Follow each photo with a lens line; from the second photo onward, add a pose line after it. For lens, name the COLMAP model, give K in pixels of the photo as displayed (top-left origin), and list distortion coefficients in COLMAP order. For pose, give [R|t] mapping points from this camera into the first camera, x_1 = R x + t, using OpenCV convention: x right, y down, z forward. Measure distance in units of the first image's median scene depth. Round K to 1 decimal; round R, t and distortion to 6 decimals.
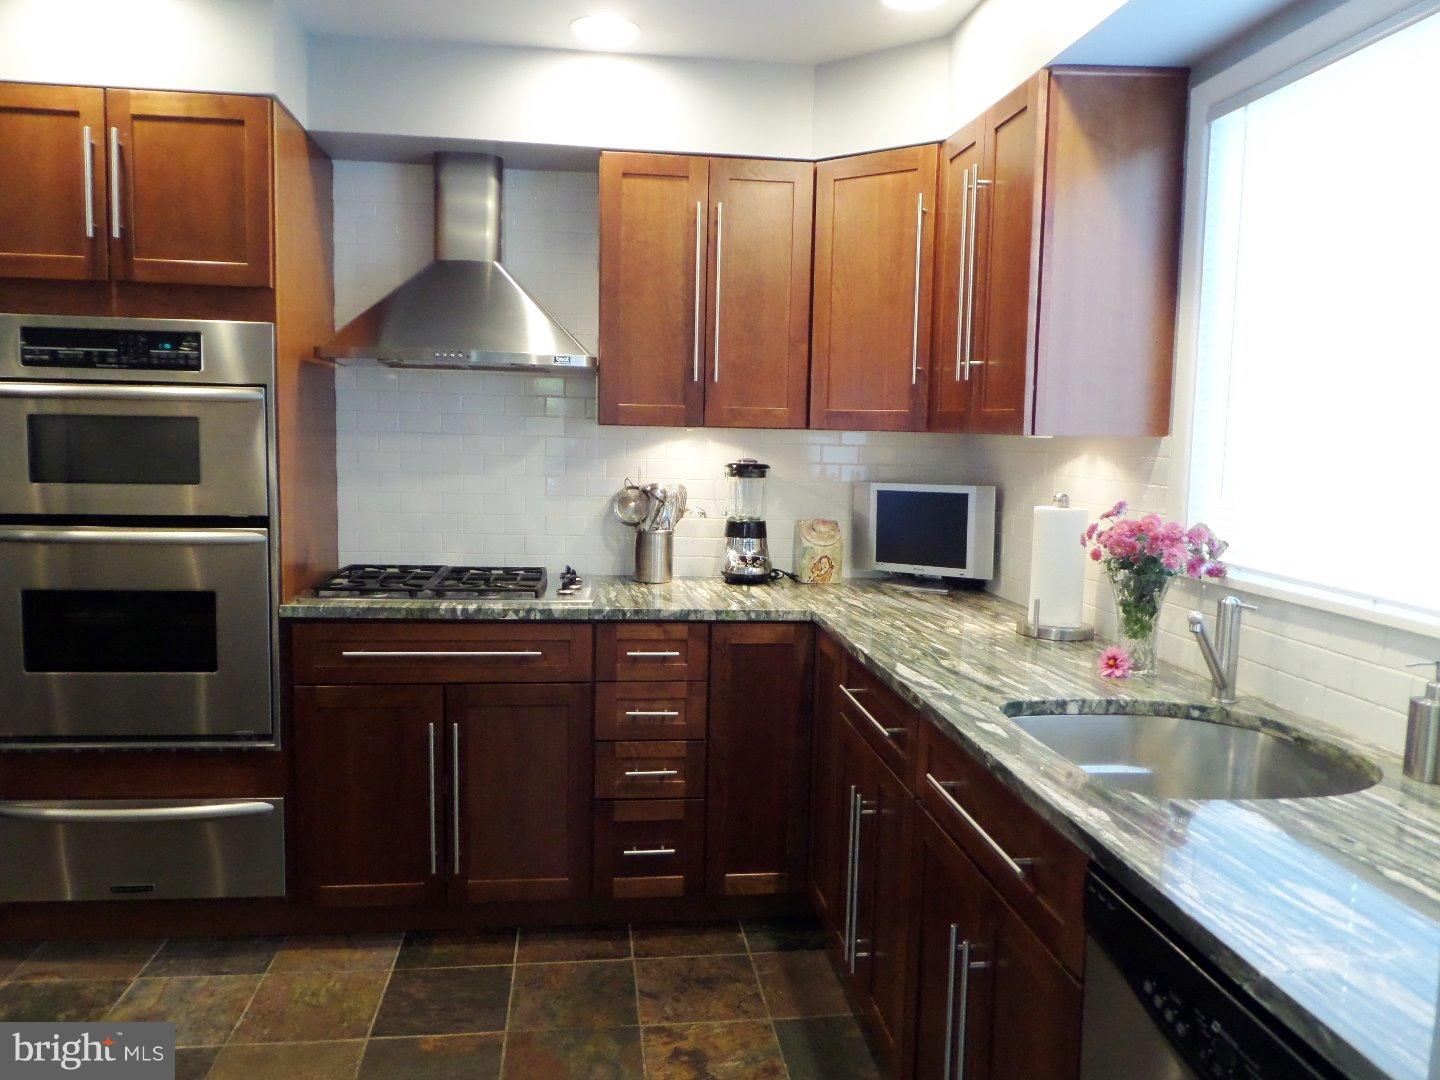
lens RADIAL K [[1058.8, 0, 718.3], [0, 1058.8, 537.5], [0, 0, 1]] dist [-0.005272, -0.015241]
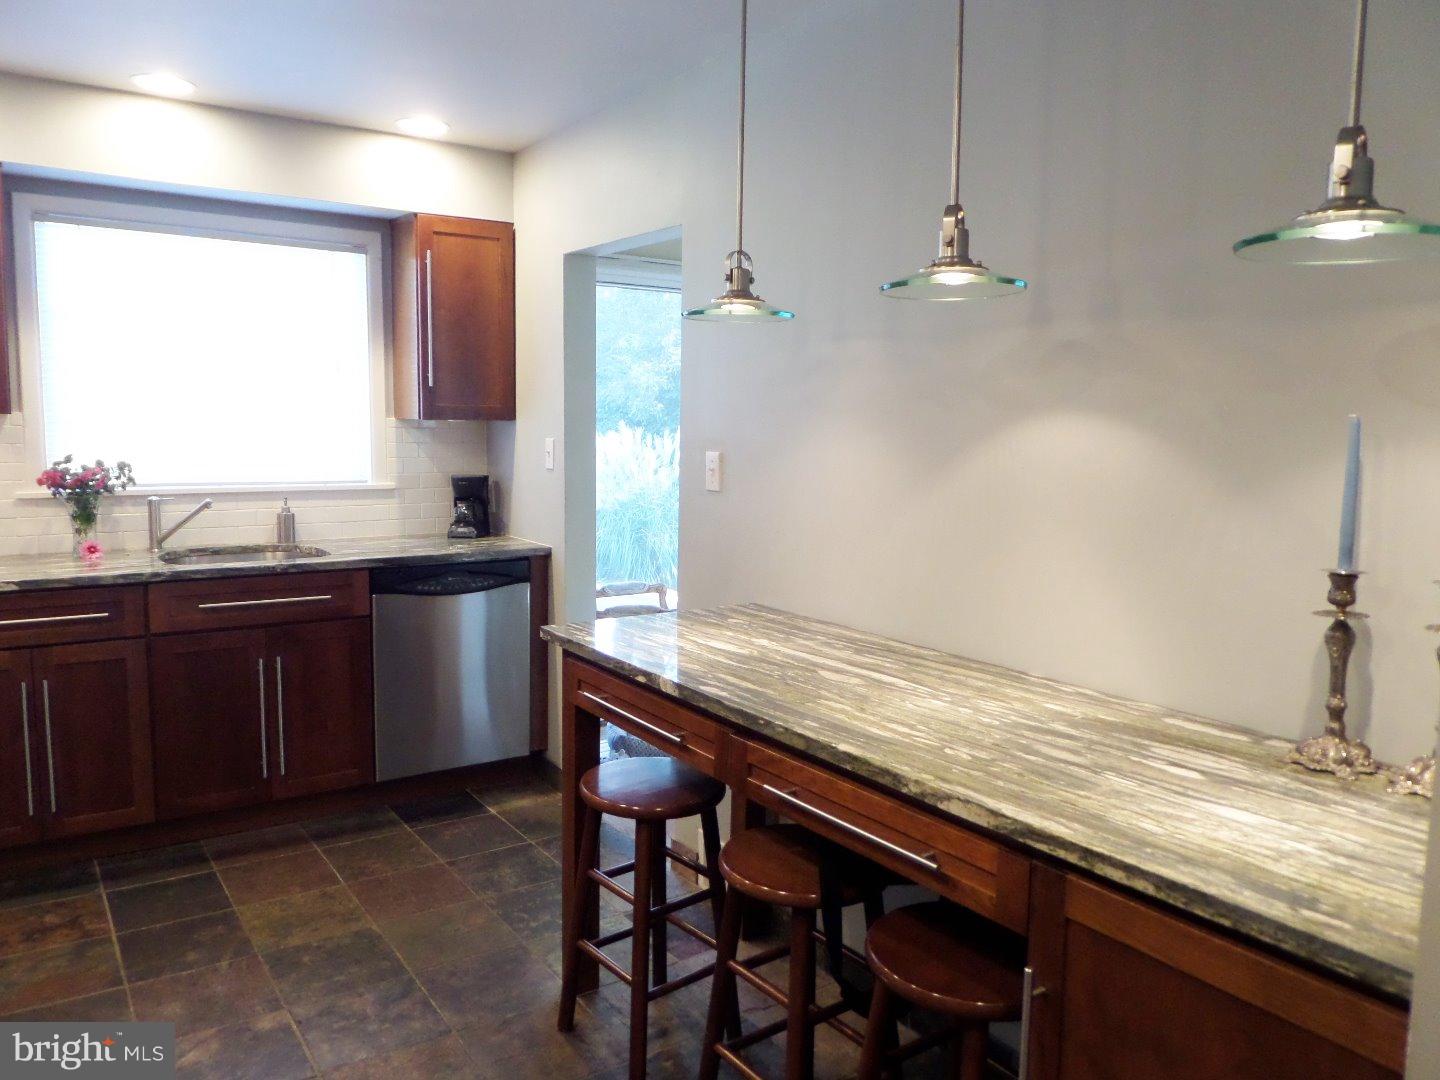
lens RADIAL K [[1058.8, 0, 718.3], [0, 1058.8, 537.5], [0, 0, 1]] dist [-0.005272, -0.015241]
pose [[-0.462054, -0.133201, 0.876792, -1.166300], [0.055766, 0.982336, 0.178623, -0.108990], [-0.885097, 0.131429, -0.446464, 0.654146]]
